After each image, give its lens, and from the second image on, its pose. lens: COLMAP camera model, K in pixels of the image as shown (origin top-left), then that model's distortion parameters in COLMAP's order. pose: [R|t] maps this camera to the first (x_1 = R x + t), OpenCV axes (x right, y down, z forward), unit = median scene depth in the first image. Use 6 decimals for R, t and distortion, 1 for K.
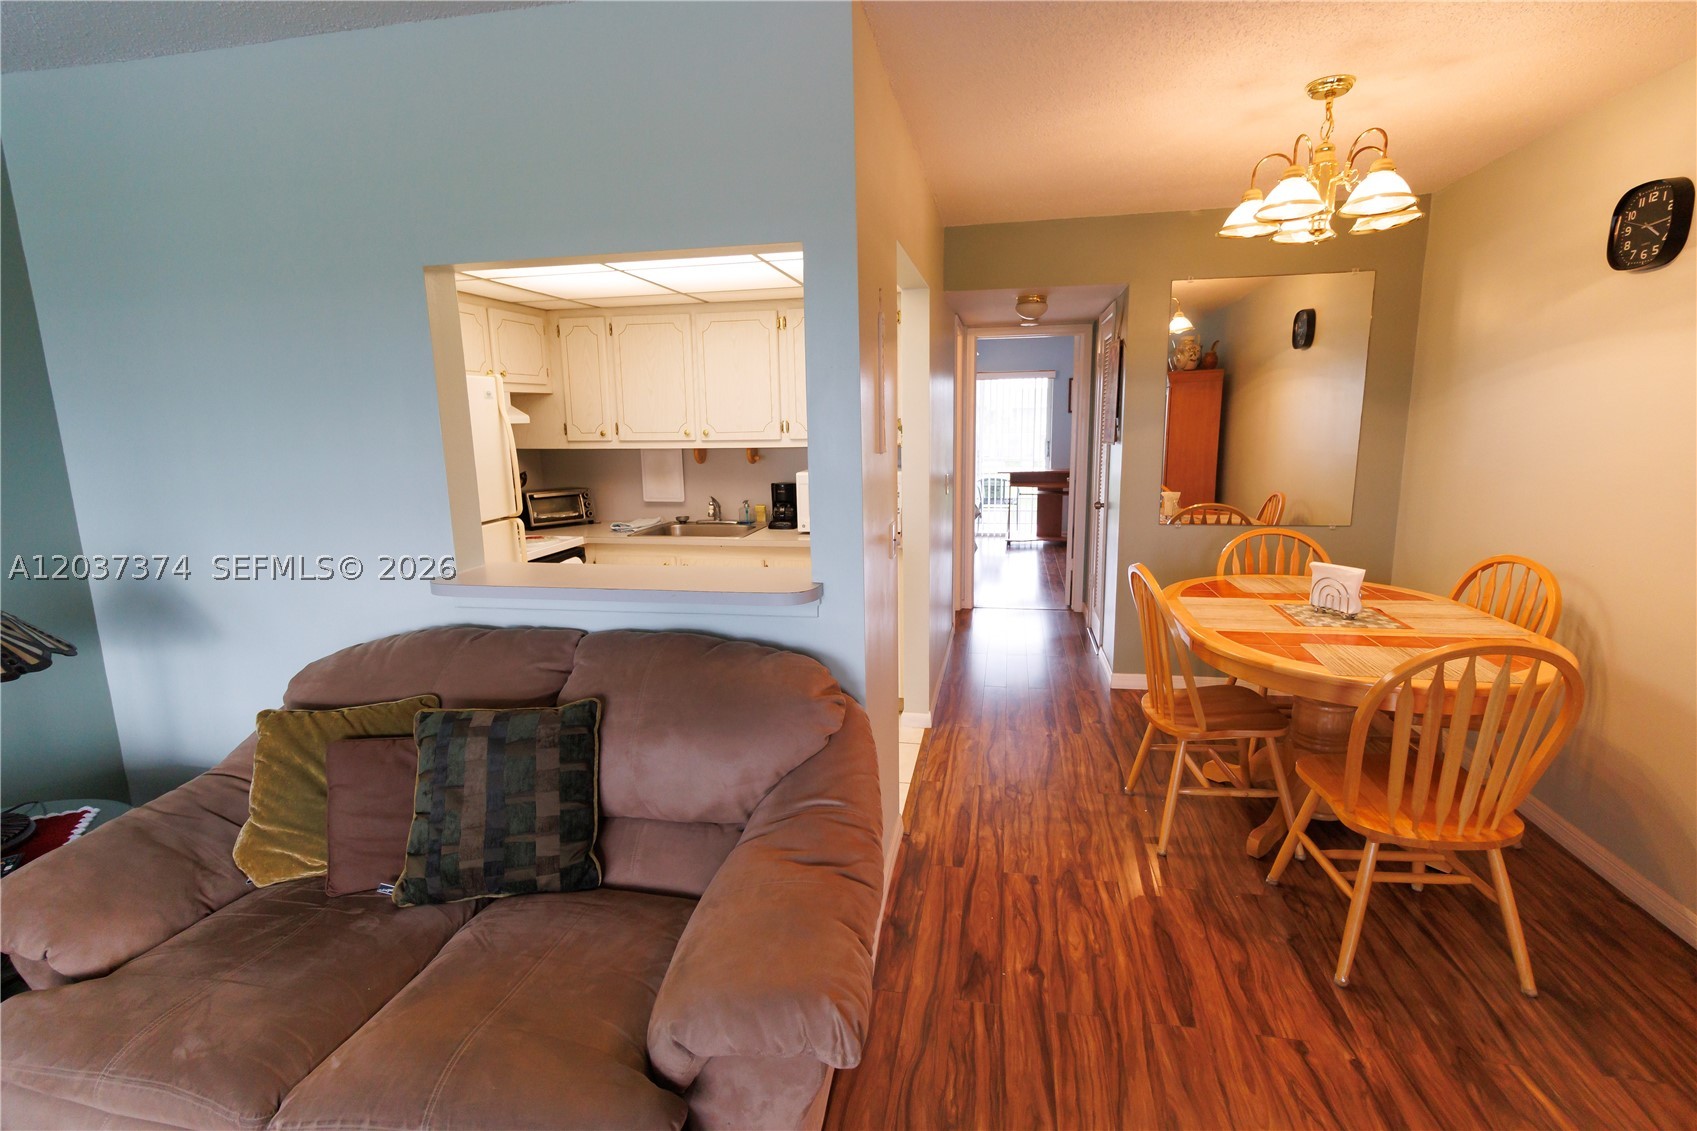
lens RADIAL K [[766.8, 0, 861.1], [0, 766.8, 568.0], [0, 0, 1]] dist [0.002079, 0.001220]
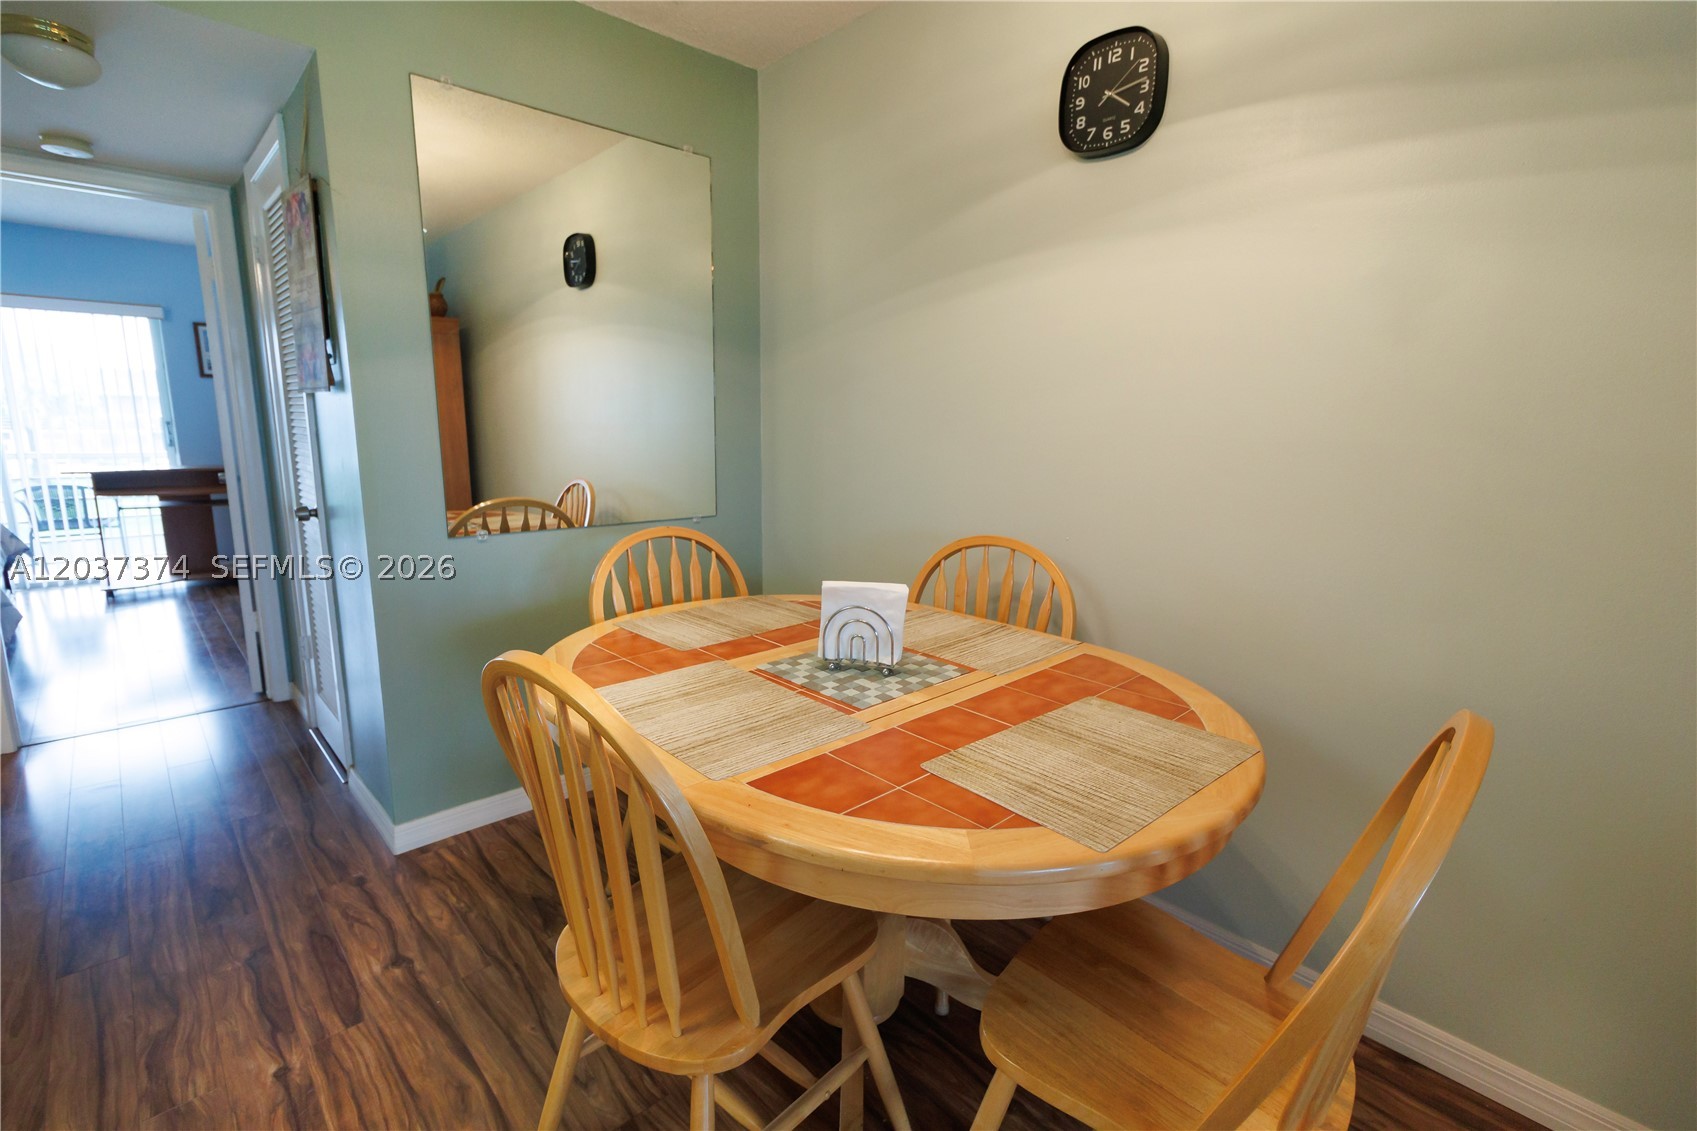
lens RADIAL K [[766.8, 0, 848.2], [0, 766.8, 558.7], [0, 0, 1]] dist [0.002079, 0.001220]
pose [[0.580570, -0.117886, 0.805631, 0.098930], [0.131197, 0.990078, 0.050330, -0.029342], [-0.803571, 0.076476, 0.590276, 0.398014]]
